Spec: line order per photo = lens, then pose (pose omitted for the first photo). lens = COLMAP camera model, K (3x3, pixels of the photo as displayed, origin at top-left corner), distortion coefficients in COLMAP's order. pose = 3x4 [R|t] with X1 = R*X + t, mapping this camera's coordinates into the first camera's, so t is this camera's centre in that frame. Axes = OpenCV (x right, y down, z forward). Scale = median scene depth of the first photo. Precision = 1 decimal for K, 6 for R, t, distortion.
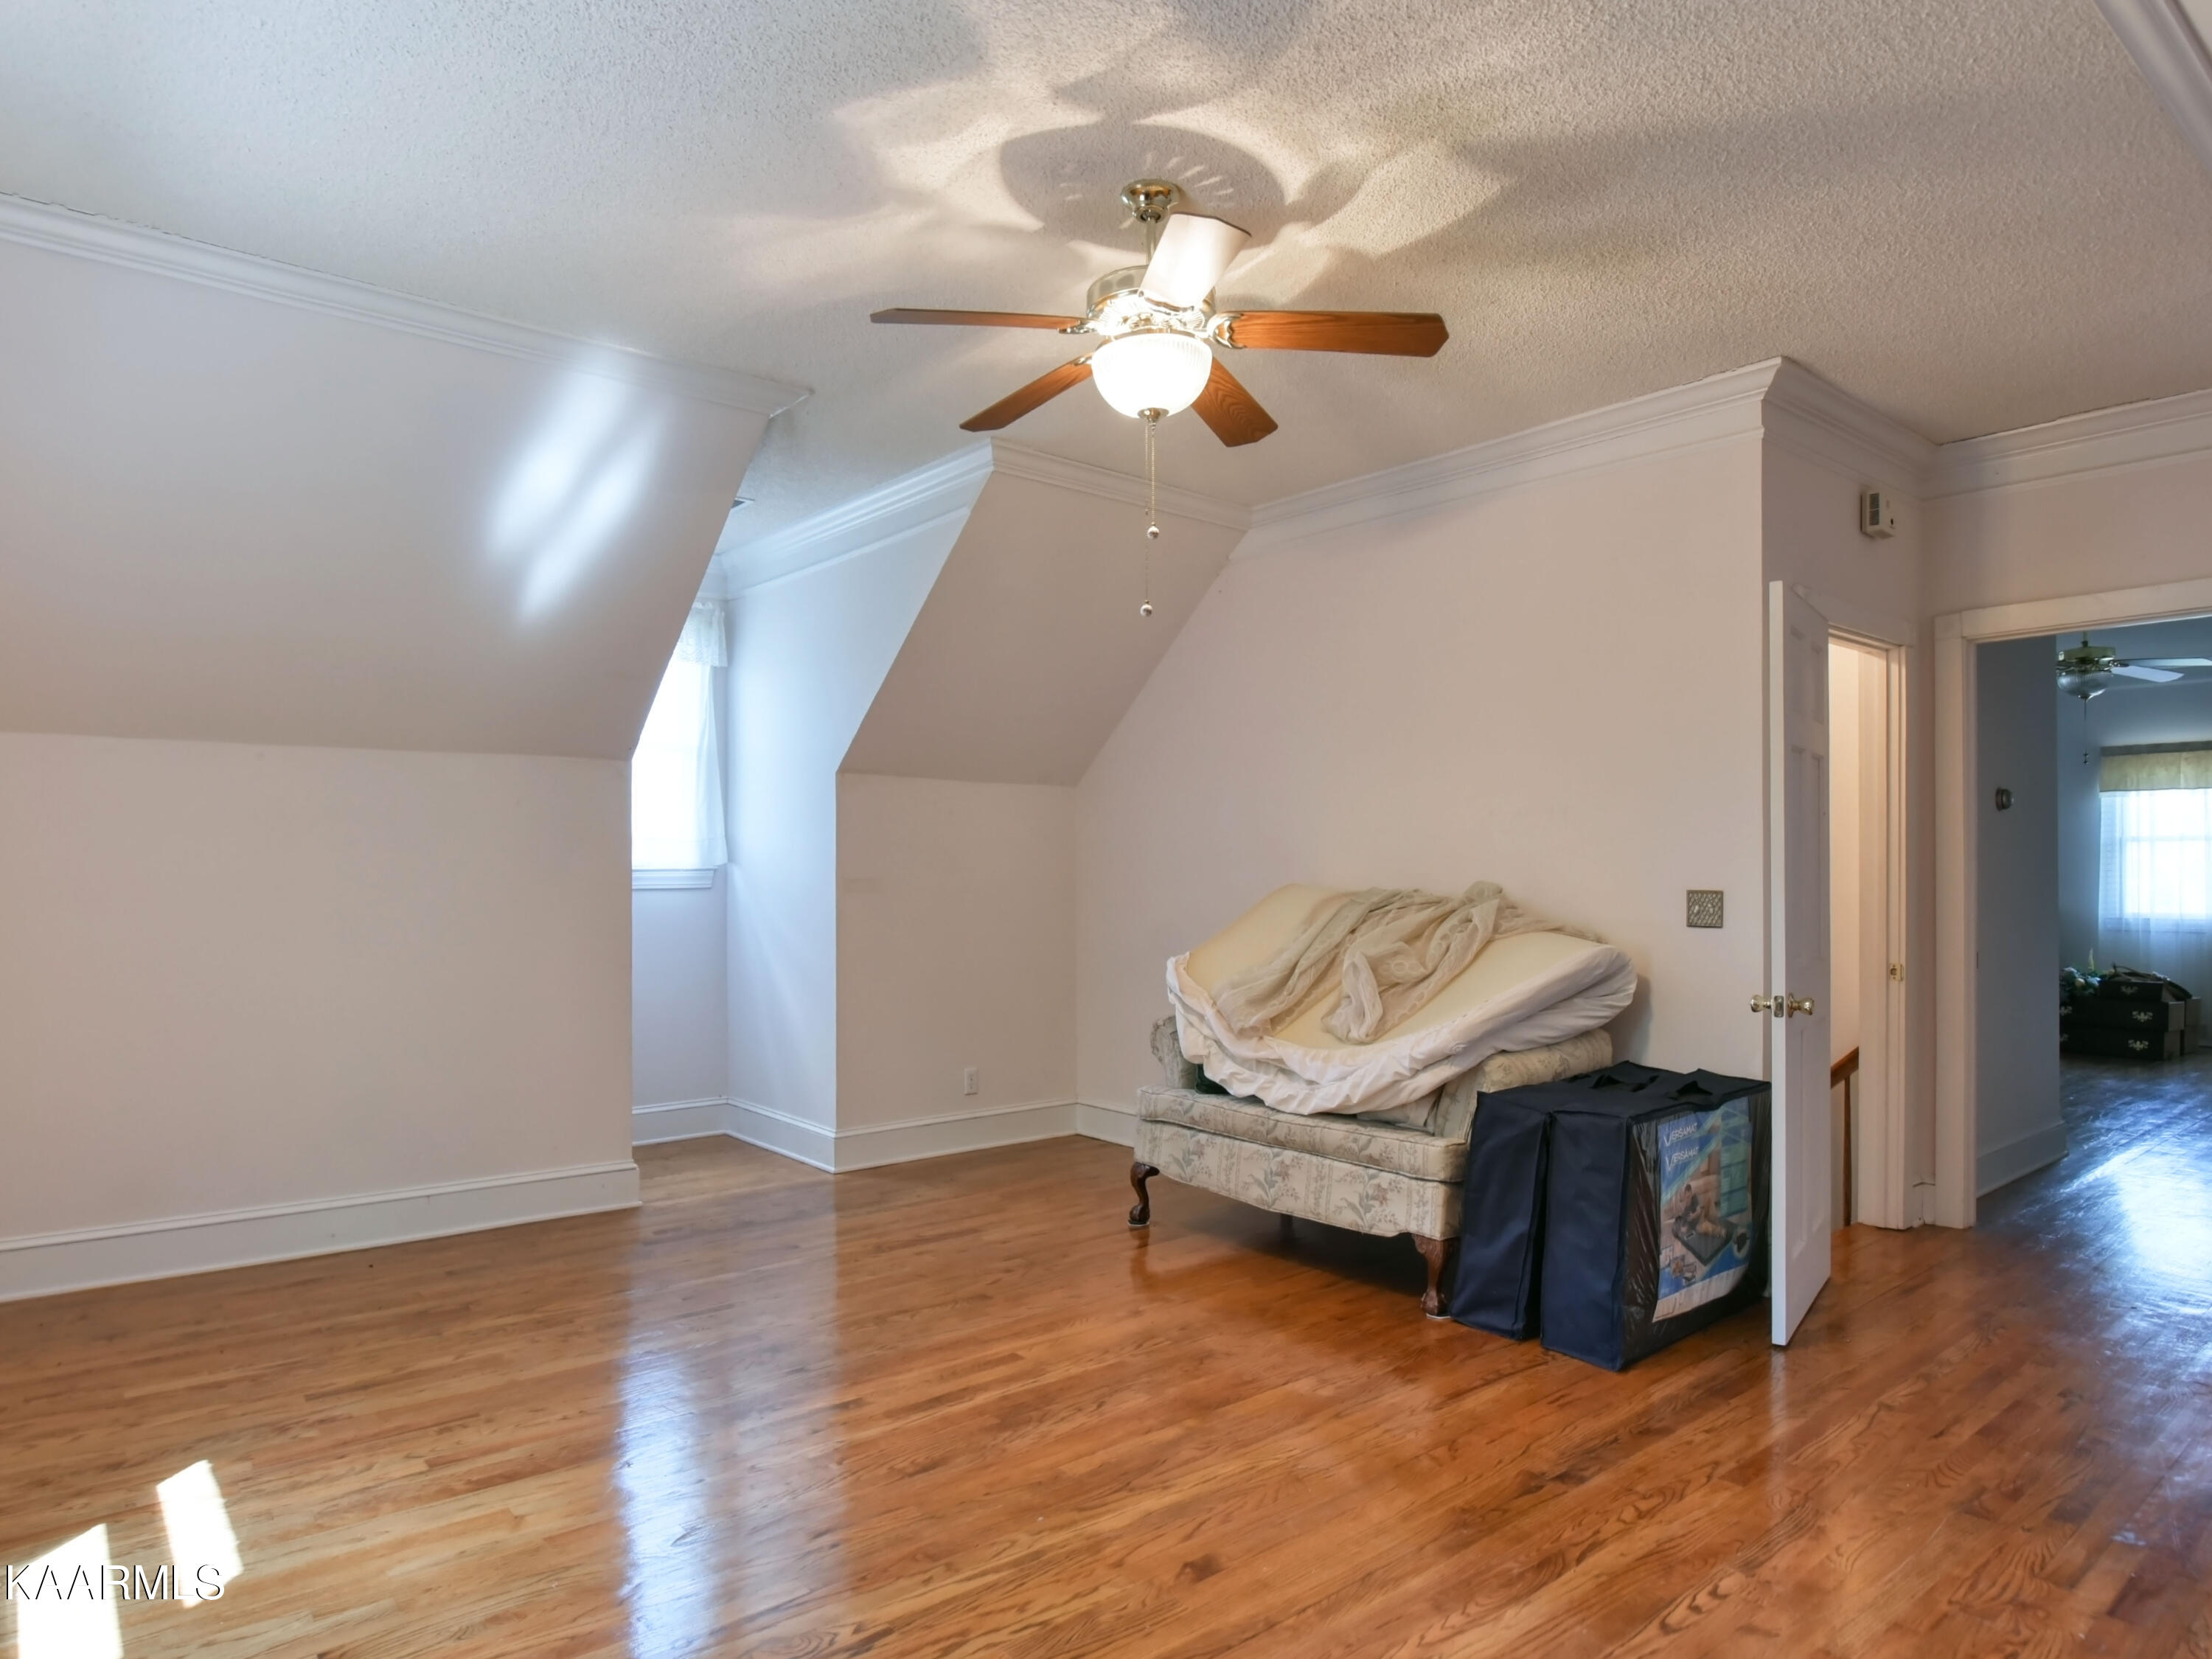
lens RADIAL K [[1262.4, 0, 1107.8], [0, 1262.4, 815.0], [0, 0, 1]] dist [-0.007533, -0.001191]
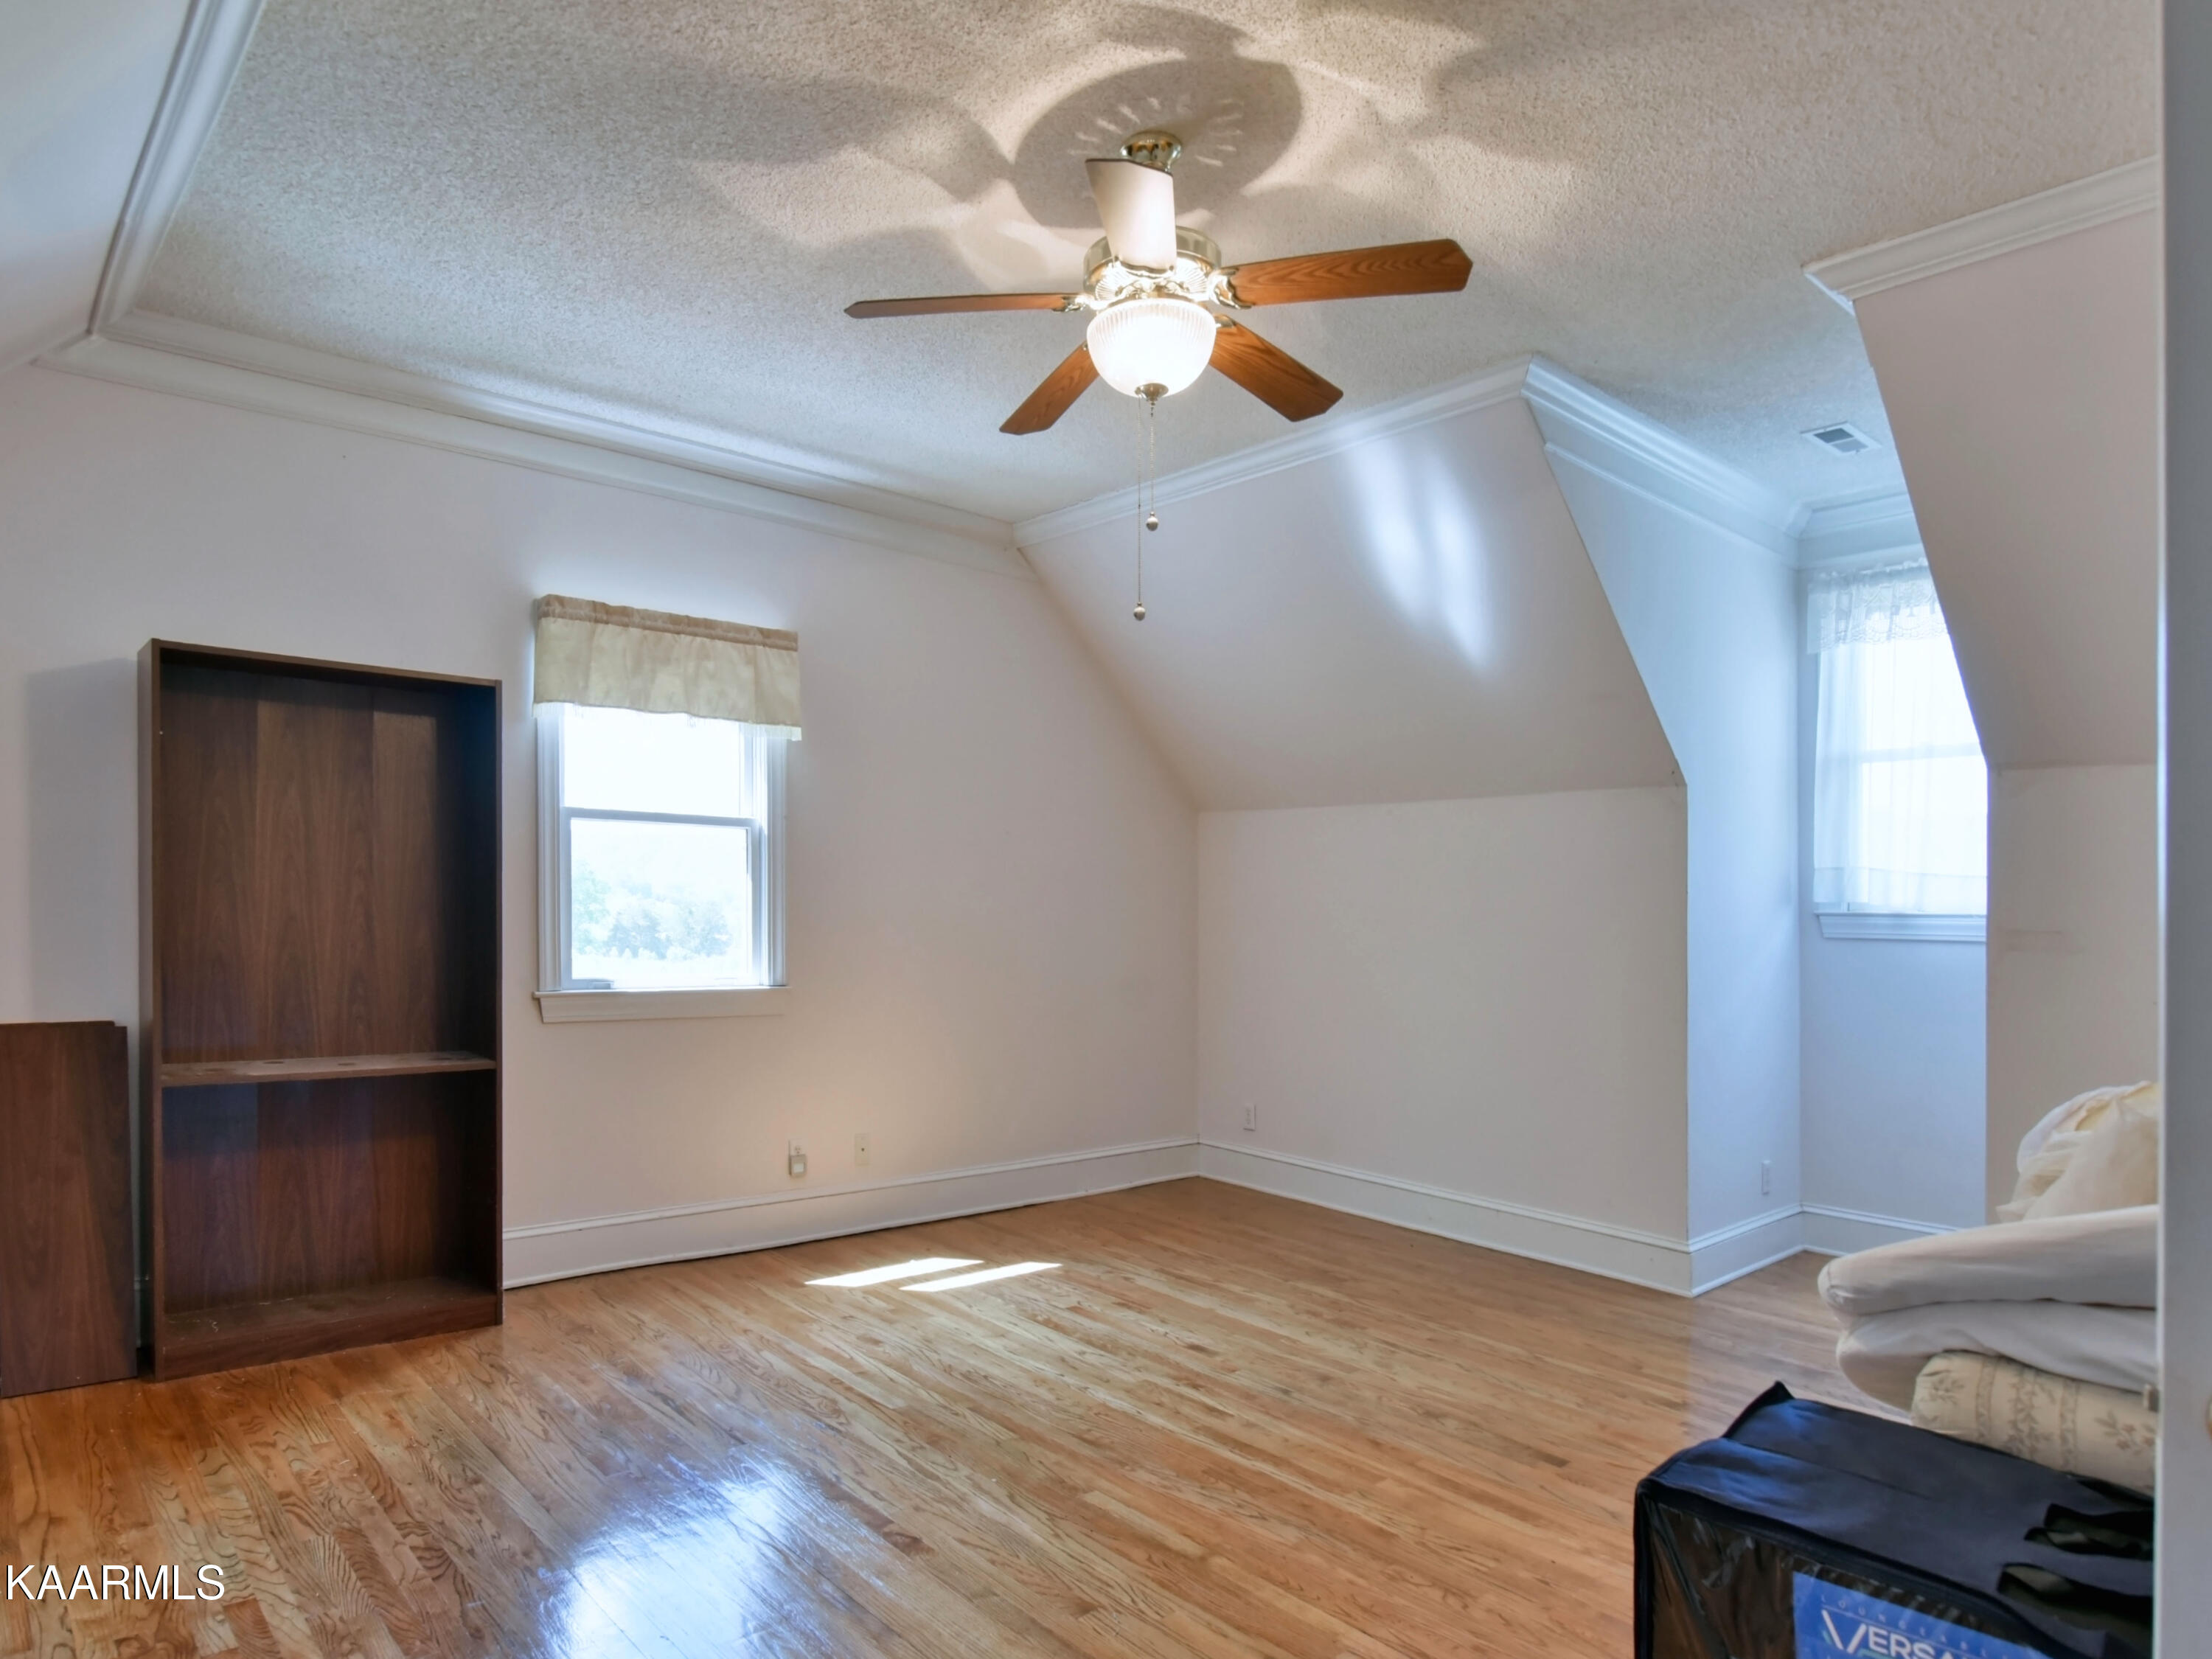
lens RADIAL K [[1614.6, 0, 1107.4], [0, 1614.6, 849.1], [0, 0, 1]] dist [0.002179, -0.001617]
pose [[-0.049966, -0.036947, -0.998067, 1.193927], [0.022065, 0.999031, -0.038087, 0.055712], [0.998507, -0.023925, -0.049102, 1.029513]]
